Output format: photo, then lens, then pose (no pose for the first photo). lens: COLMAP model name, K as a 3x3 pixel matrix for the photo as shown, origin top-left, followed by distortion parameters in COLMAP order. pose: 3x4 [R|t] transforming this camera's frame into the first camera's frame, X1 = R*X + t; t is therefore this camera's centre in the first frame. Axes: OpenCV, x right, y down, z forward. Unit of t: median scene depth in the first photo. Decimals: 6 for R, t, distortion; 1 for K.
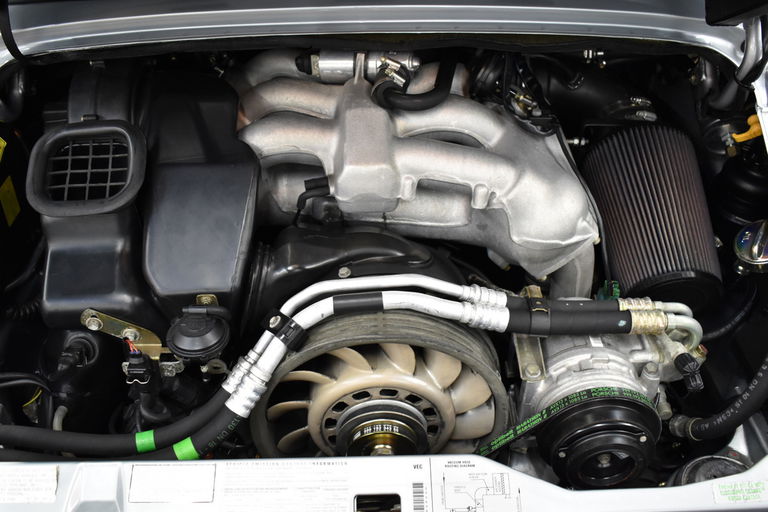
lens RADIAL K [[809.7, 0, 384.0], [0, 809.7, 256.0], [0, 0, 1]] dist [-0.057847, 0.006169]
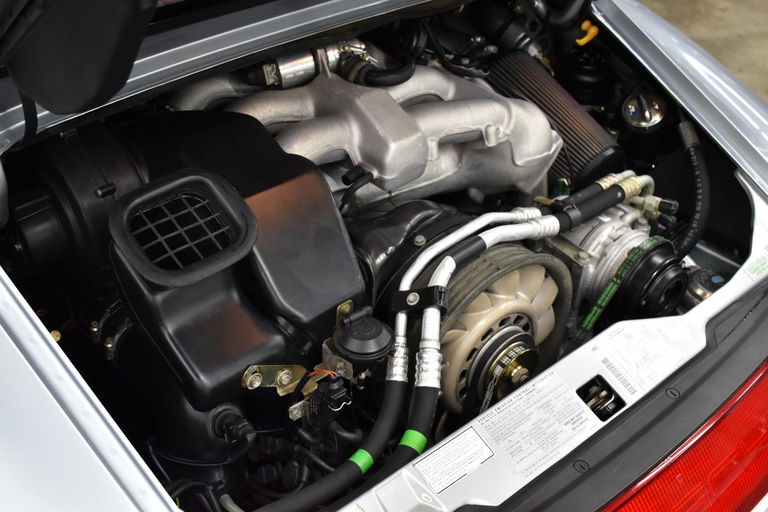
lens RADIAL K [[912.0, 0, 384.0], [0, 912.0, 256.0], [0, 0, 1]] dist [-0.016205, -0.024213]
pose [[0.766992, -0.356563, 0.533465, -0.739679], [0.376454, 0.923322, 0.075890, -0.070094], [-0.519620, 0.142618, 0.842410, 0.015915]]
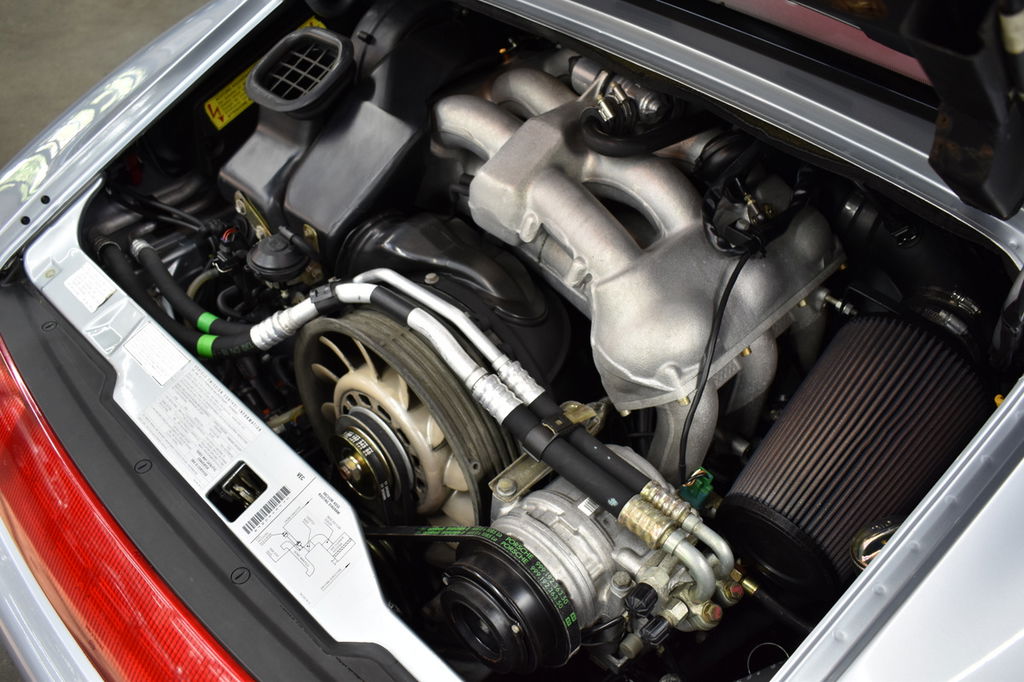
lens RADIAL K [[898.8, 0, 512.0], [0, 898.8, 341.0], [0, 0, 1]] dist [-0.081404, -0.000768]
pose [[0.694947, 0.499625, -0.517130, 0.563653], [-0.480146, 0.857781, 0.183498, -0.146202], [0.535264, 0.120777, 0.836006, 0.230362]]
